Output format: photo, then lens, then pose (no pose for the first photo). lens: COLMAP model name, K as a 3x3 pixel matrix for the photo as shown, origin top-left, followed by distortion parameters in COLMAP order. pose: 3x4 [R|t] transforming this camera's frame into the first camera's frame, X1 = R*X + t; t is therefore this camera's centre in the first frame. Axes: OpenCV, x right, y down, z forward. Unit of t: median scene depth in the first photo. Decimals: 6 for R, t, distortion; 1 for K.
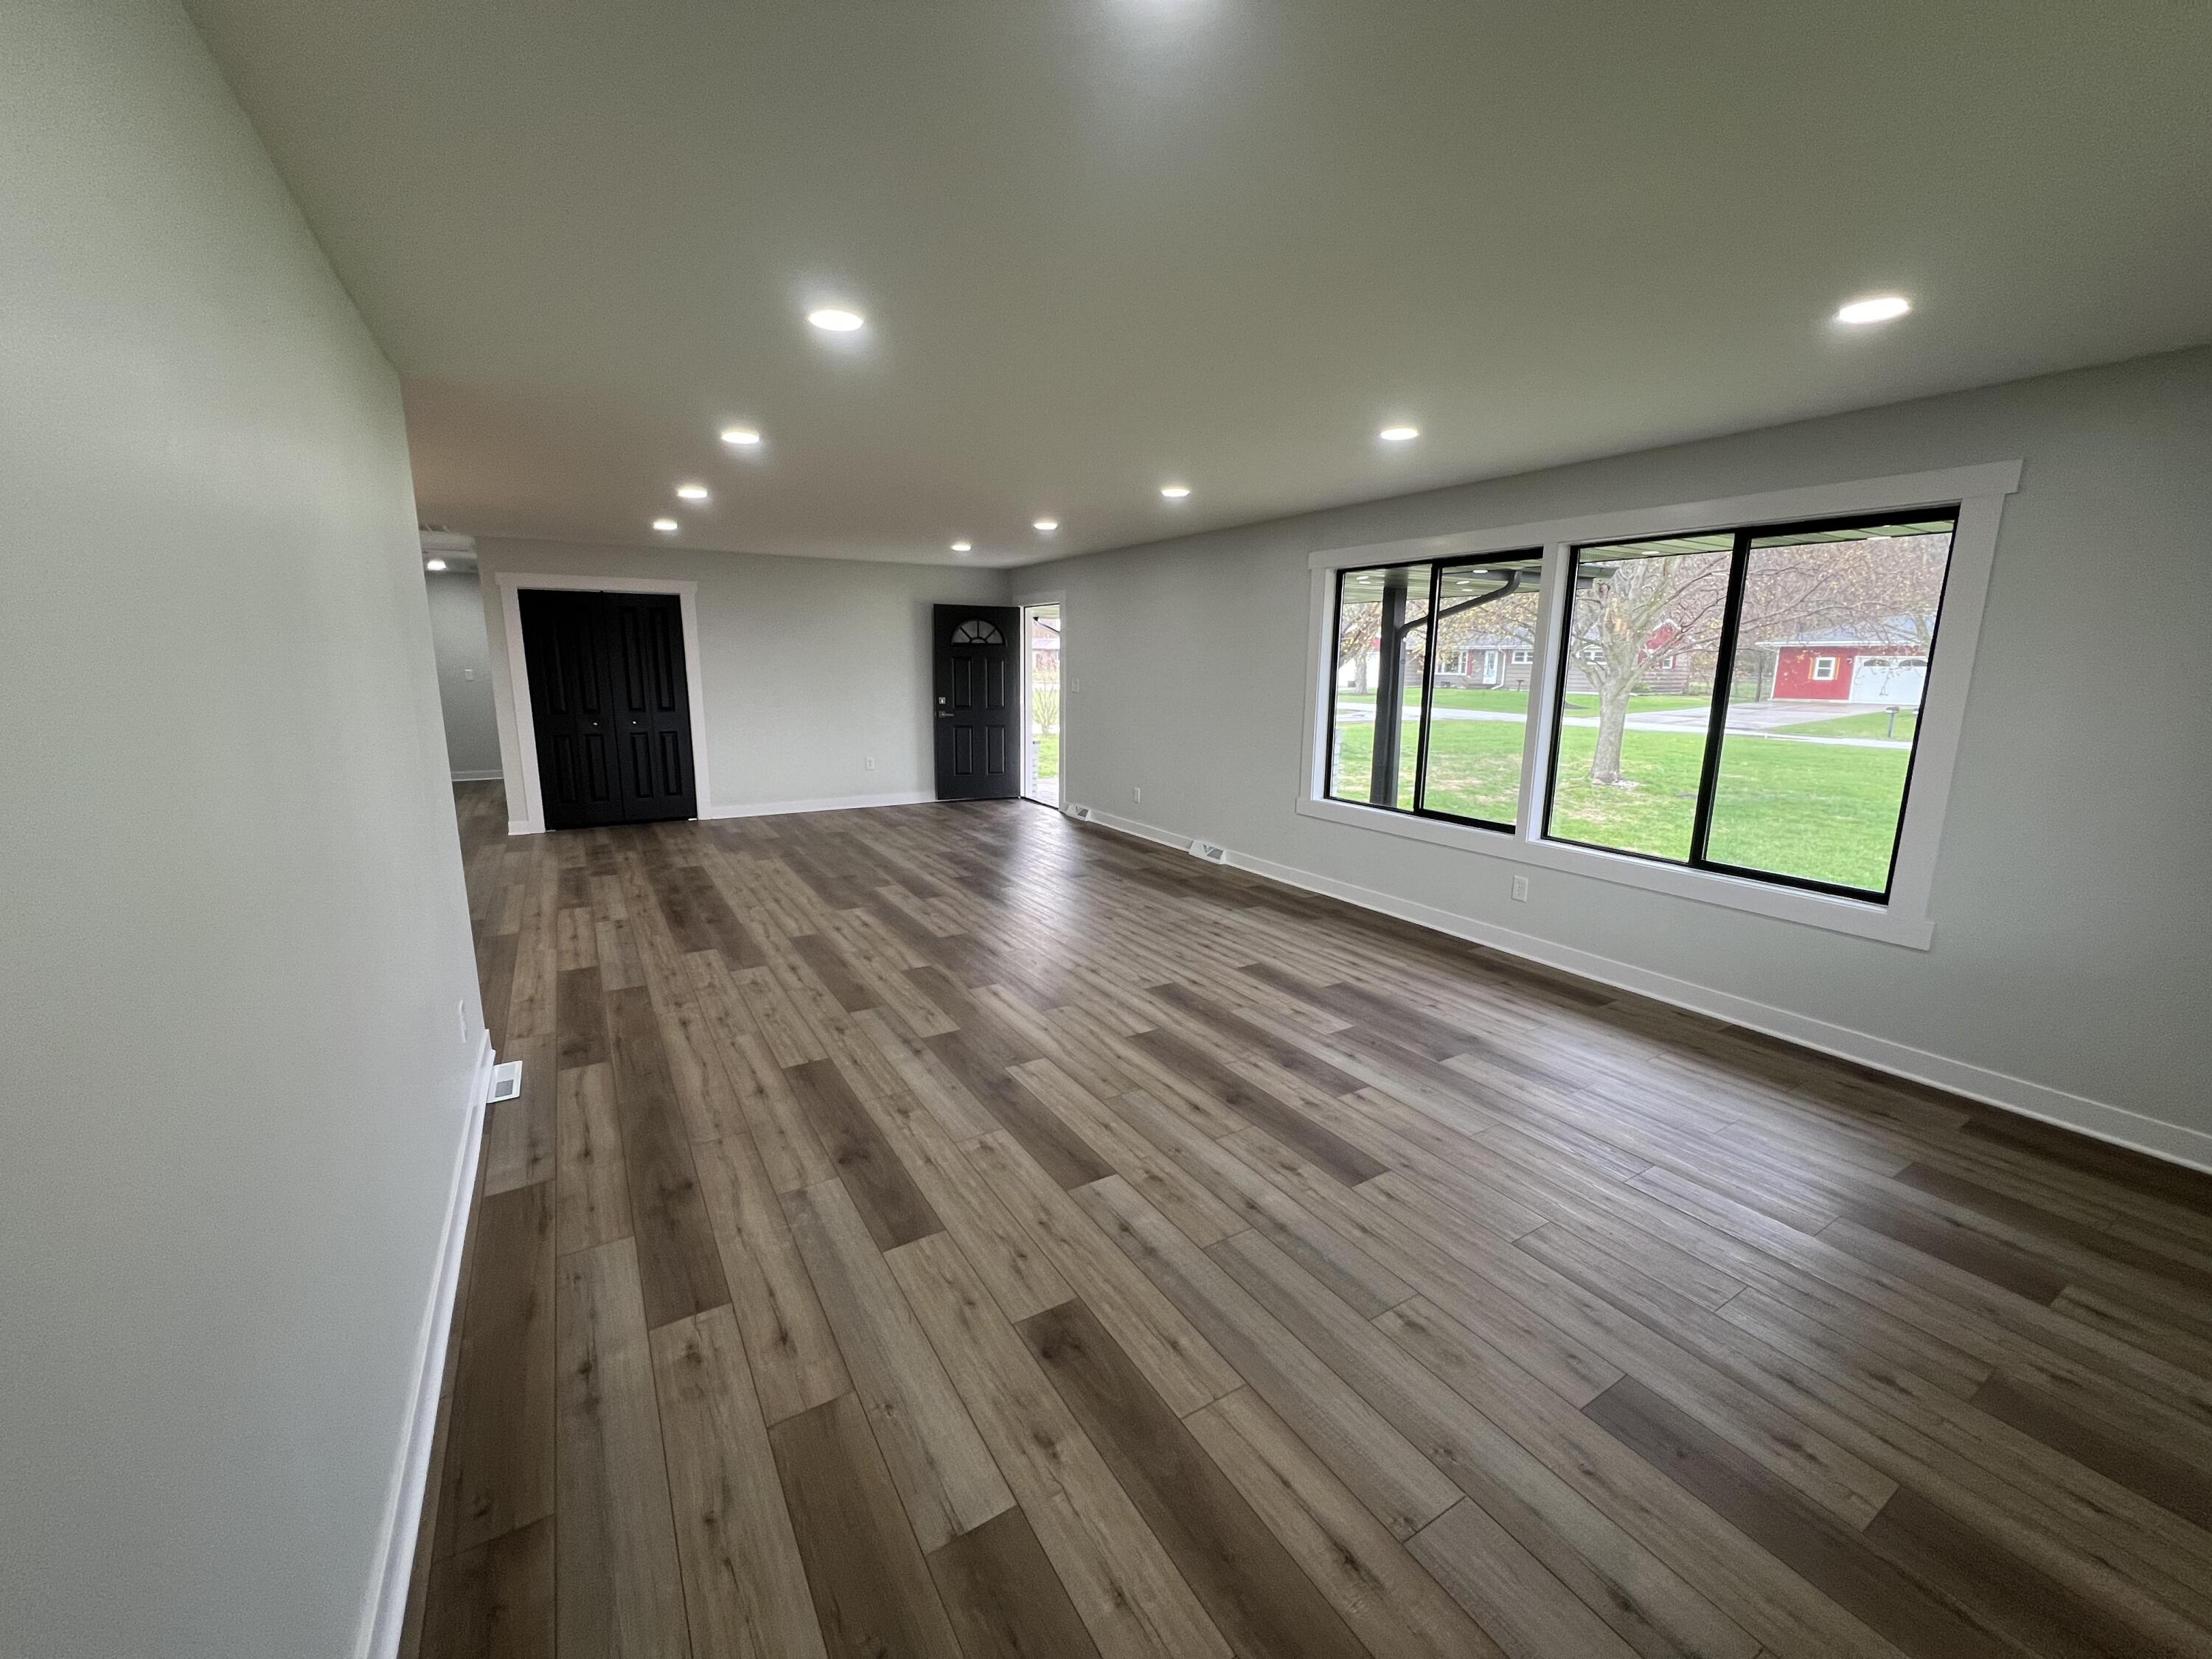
lens RADIAL K [[882.3, 0, 1108.5], [0, 882.3, 824.4], [0, 0, 1]] dist [-0.002230, 0.000860]
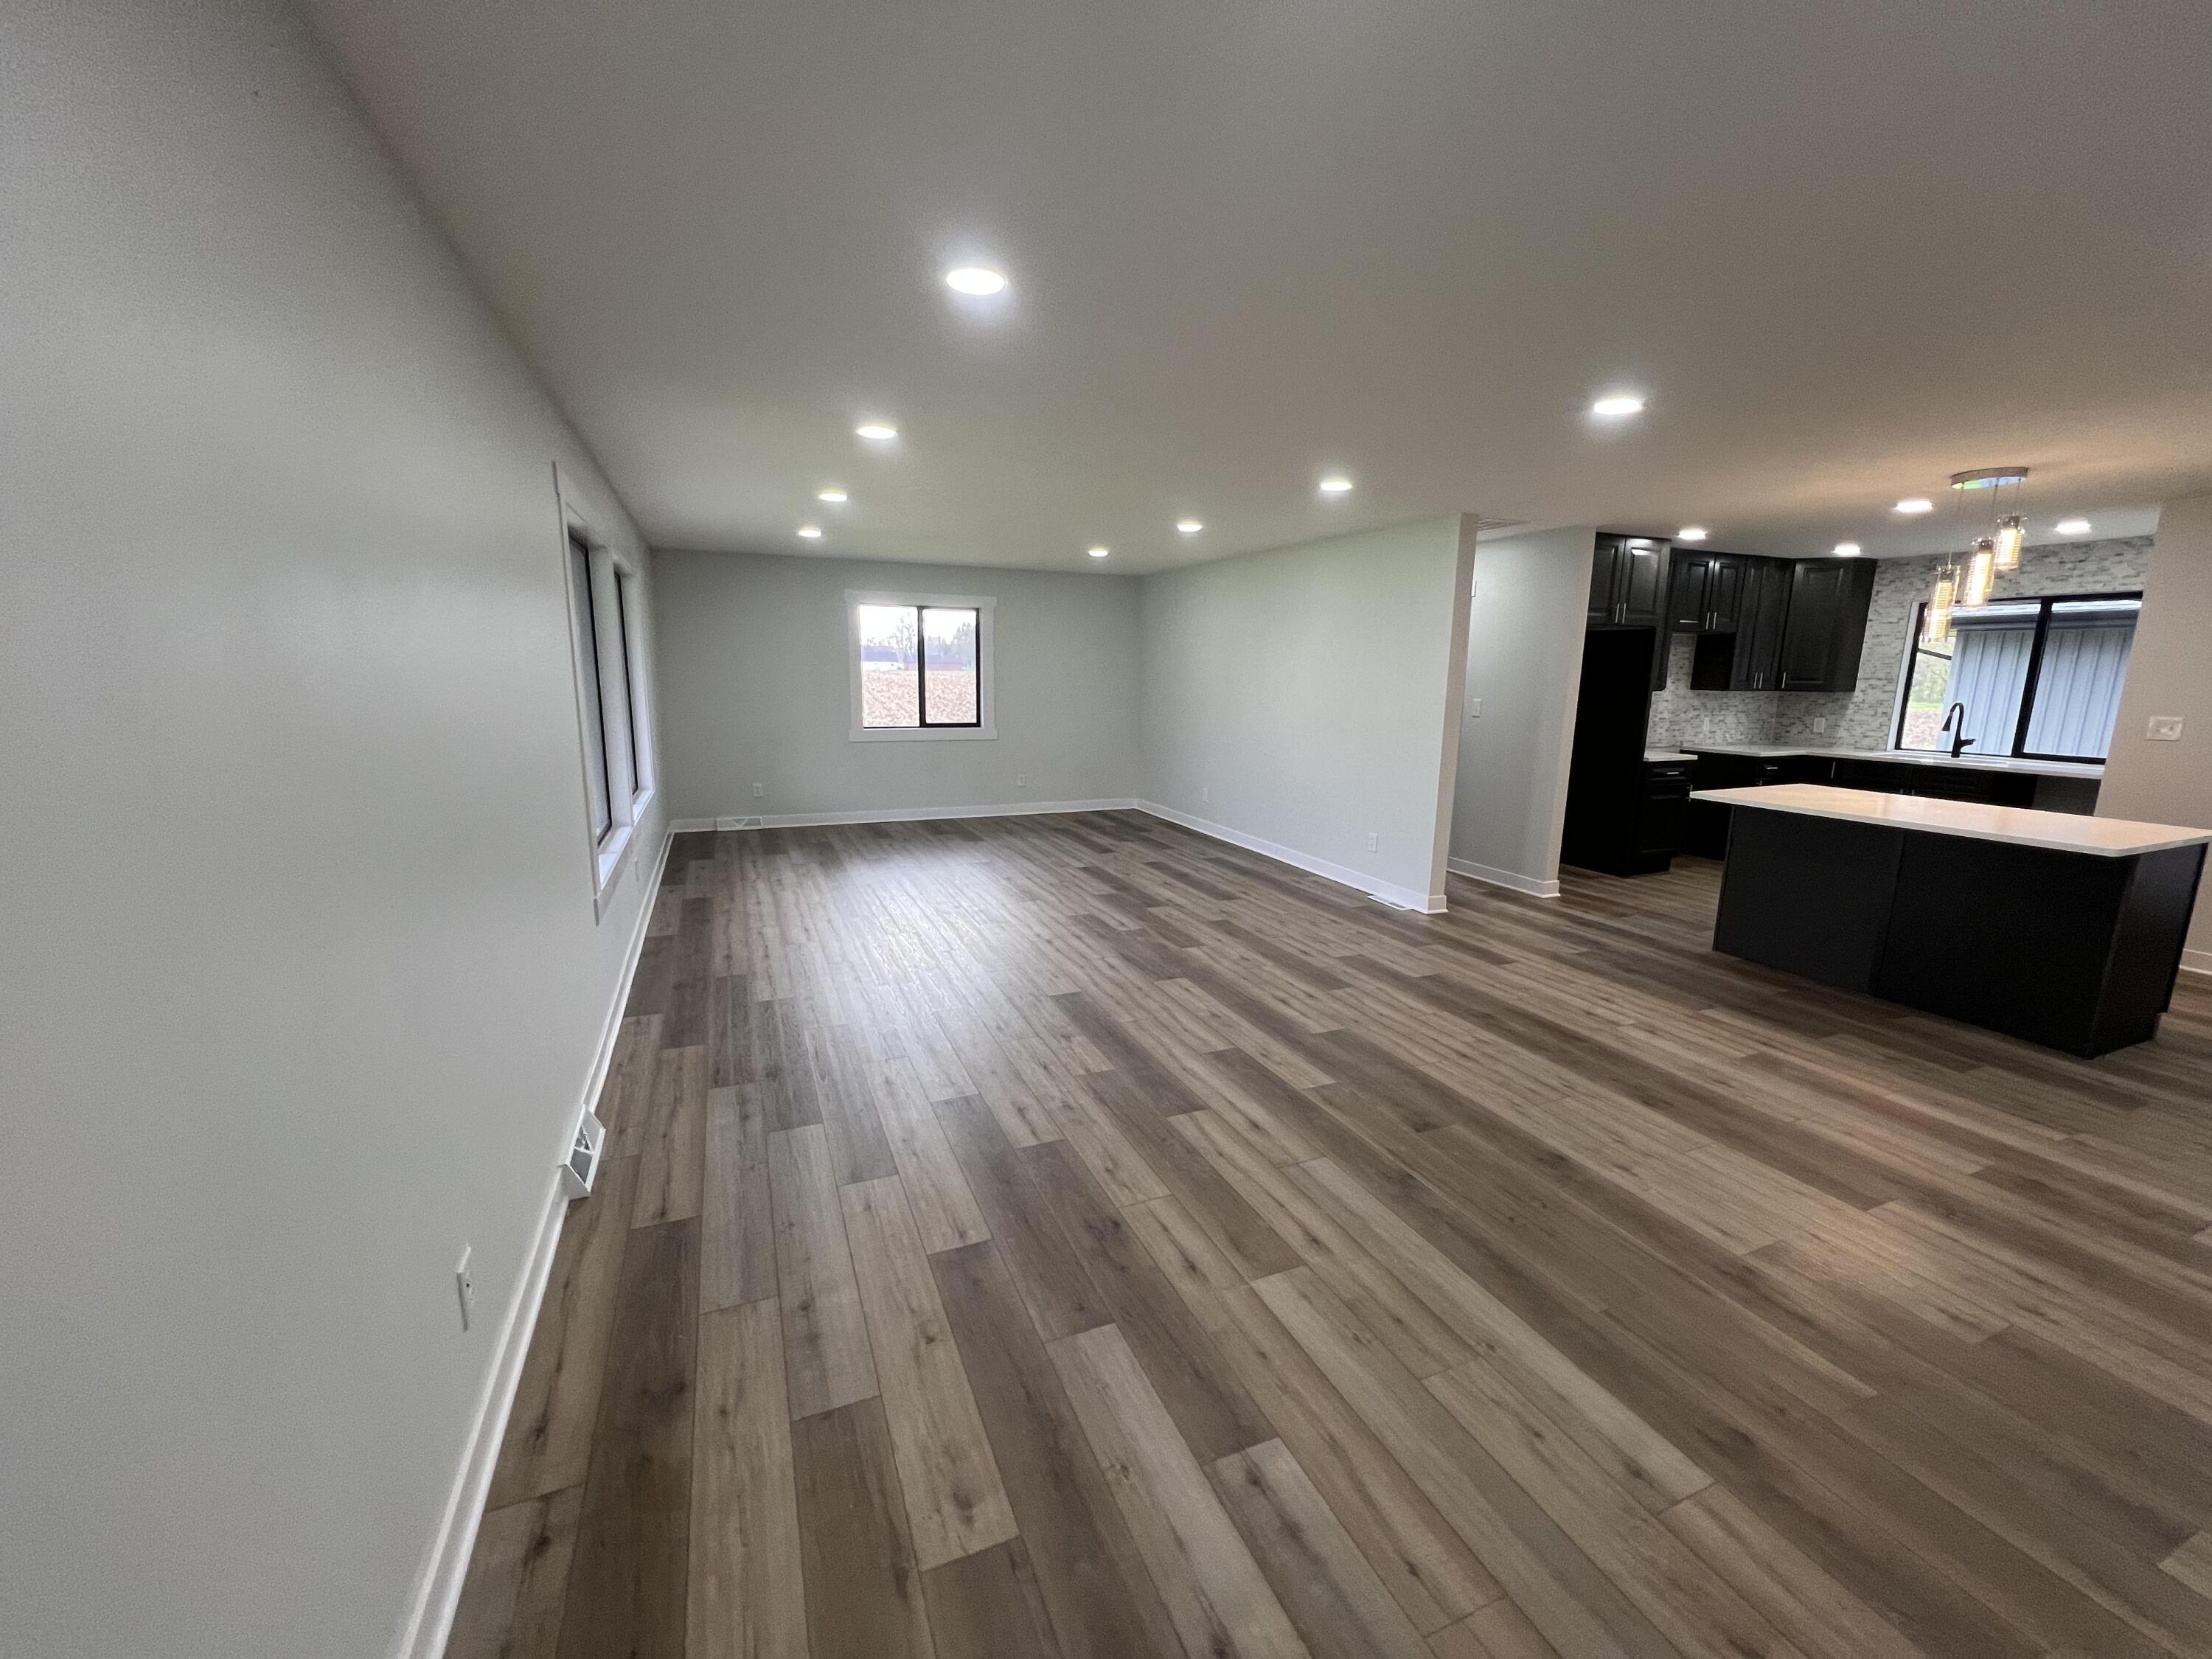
lens RADIAL K [[882.3, 0, 1109.5], [0, 882.3, 832.8], [0, 0, 1]] dist [-0.002230, 0.000860]
pose [[-0.989706, -0.047470, 0.135014, -0.244791], [0.005360, 0.930433, 0.366423, -0.359563], [-0.143016, 0.363375, -0.920601, 1.893952]]
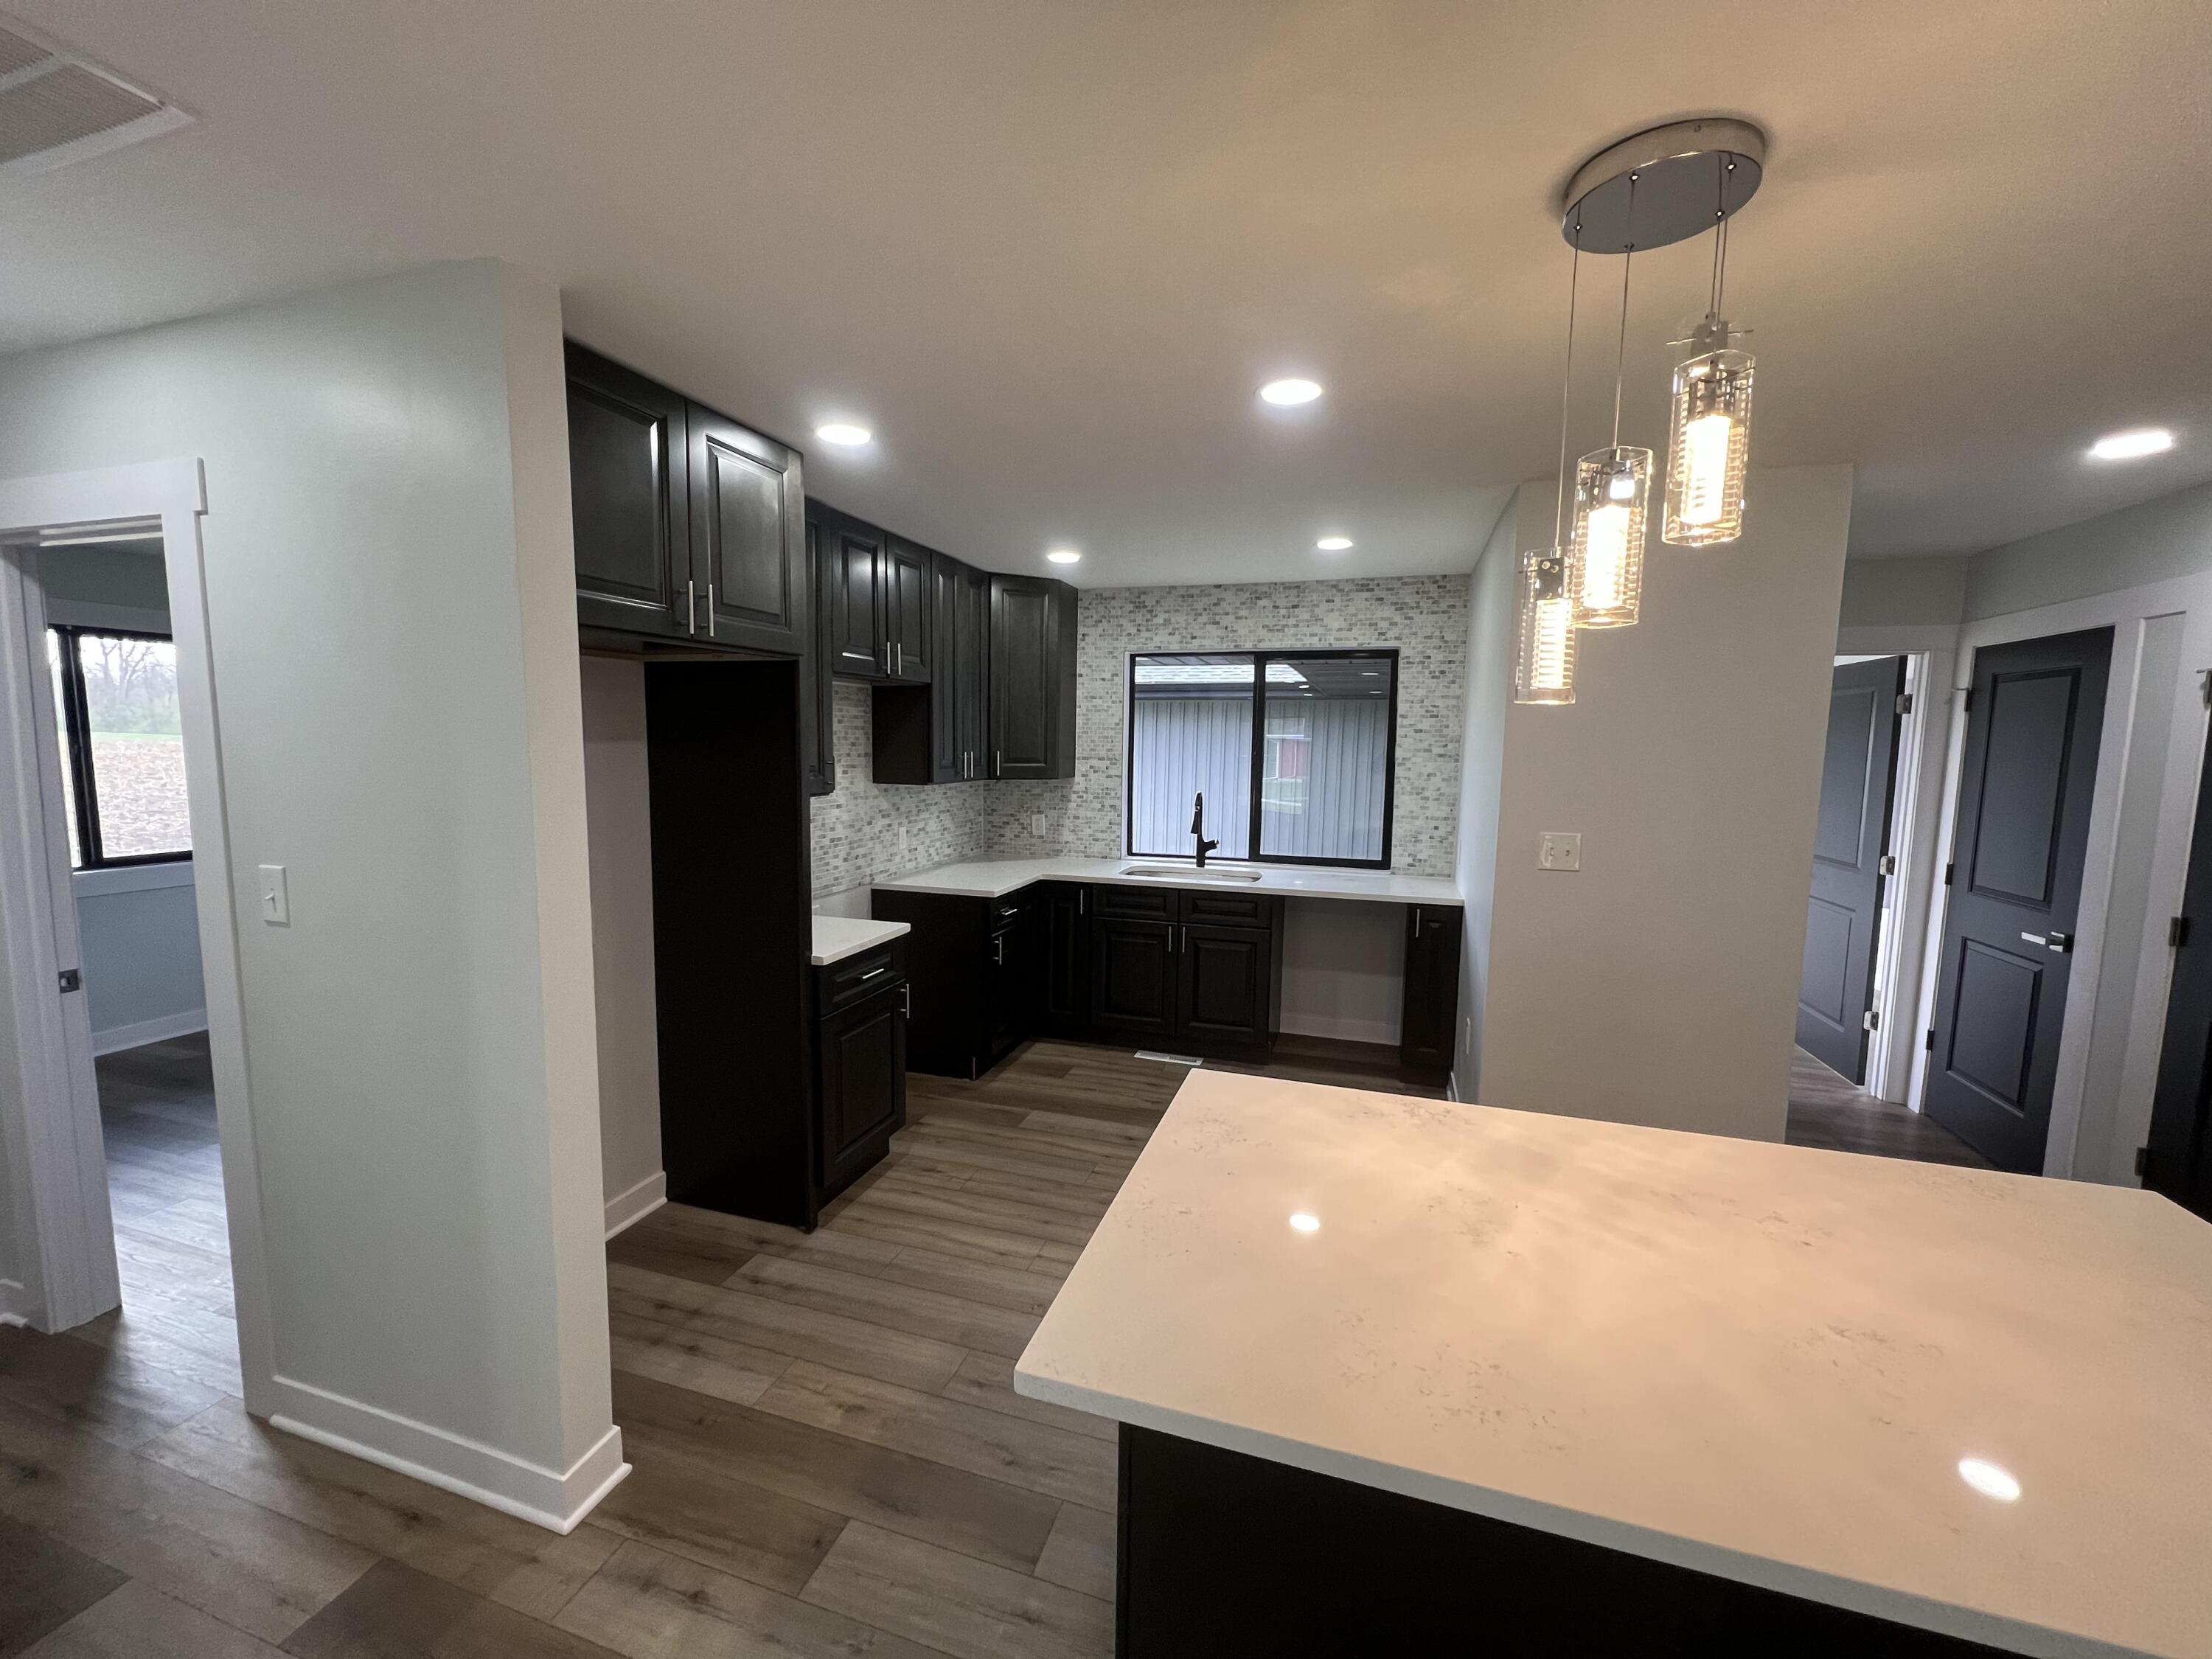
lens RADIAL K [[882.3, 0, 1100.7], [0, 882.3, 835.7], [0, 0, 1]] dist [-0.002230, 0.000860]
pose [[-0.757124, 0.050628, -0.651306, -0.567248], [-0.144635, 0.959259, 0.242700, -0.239086], [0.637058, 0.277955, -0.718956, 1.165948]]
